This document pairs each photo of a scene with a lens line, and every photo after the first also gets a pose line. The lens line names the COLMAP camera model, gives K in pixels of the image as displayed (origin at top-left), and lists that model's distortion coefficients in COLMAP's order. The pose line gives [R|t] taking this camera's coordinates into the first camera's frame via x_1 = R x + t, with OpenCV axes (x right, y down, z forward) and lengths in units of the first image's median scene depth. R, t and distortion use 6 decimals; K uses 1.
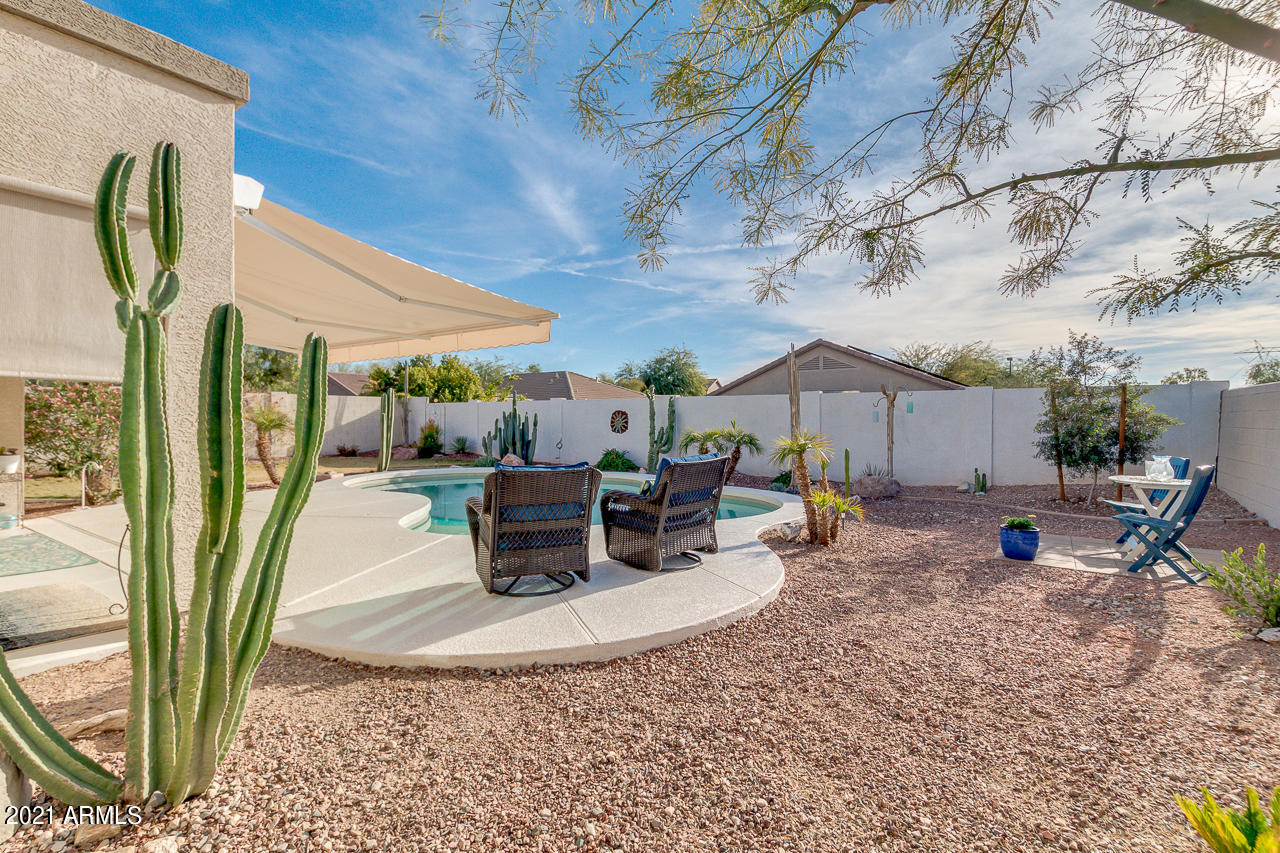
lens RADIAL K [[582.1, 0, 640.0], [0, 582.1, 426.5], [0, 0, 1]] dist [-0.003269, -0.000629]
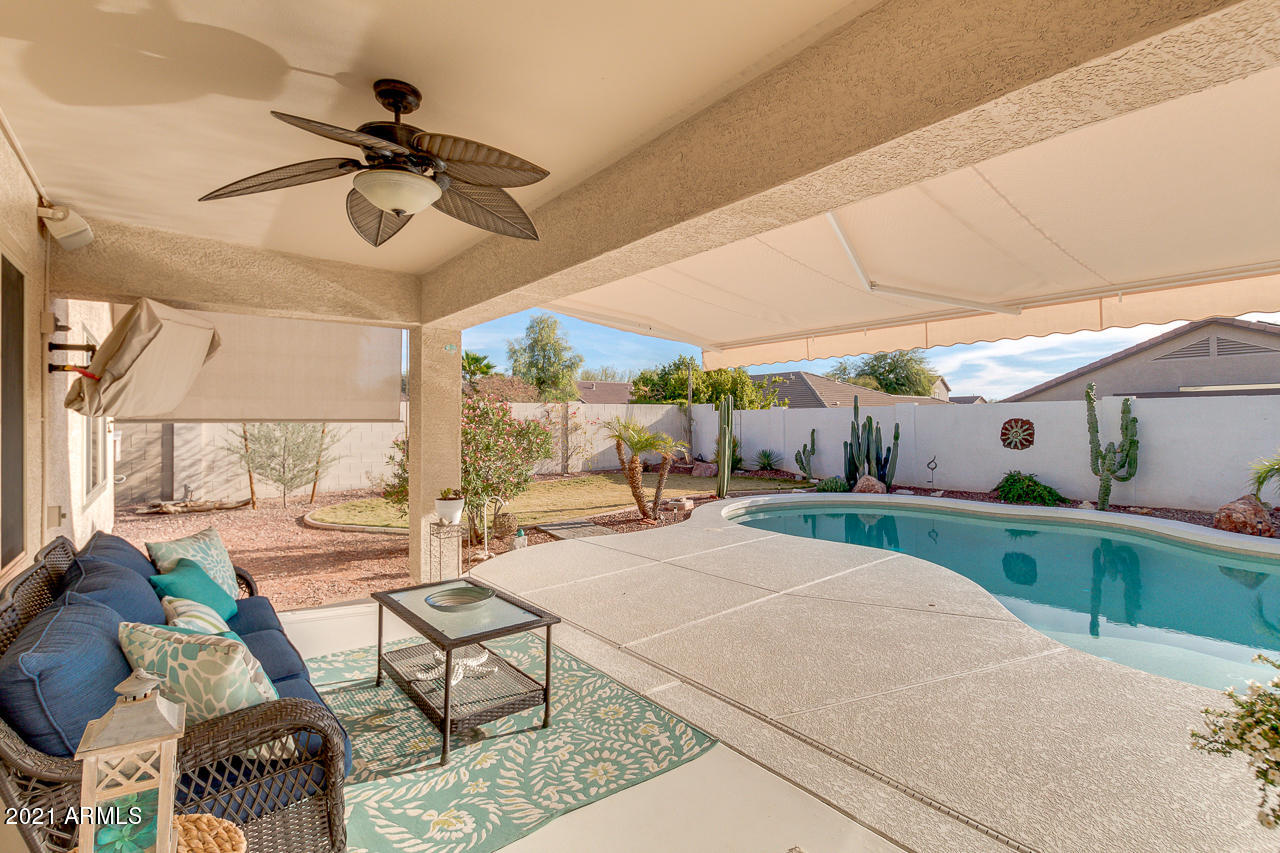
lens RADIAL K [[582.1, 0, 640.0], [0, 582.1, 426.5], [0, 0, 1]] dist [-0.003269, -0.000629]
pose [[0.956420, -0.006113, -0.291931, -0.277753], [0.004886, 0.999976, -0.004931, -0.016264], [0.291954, 0.003290, 0.956427, 0.156739]]
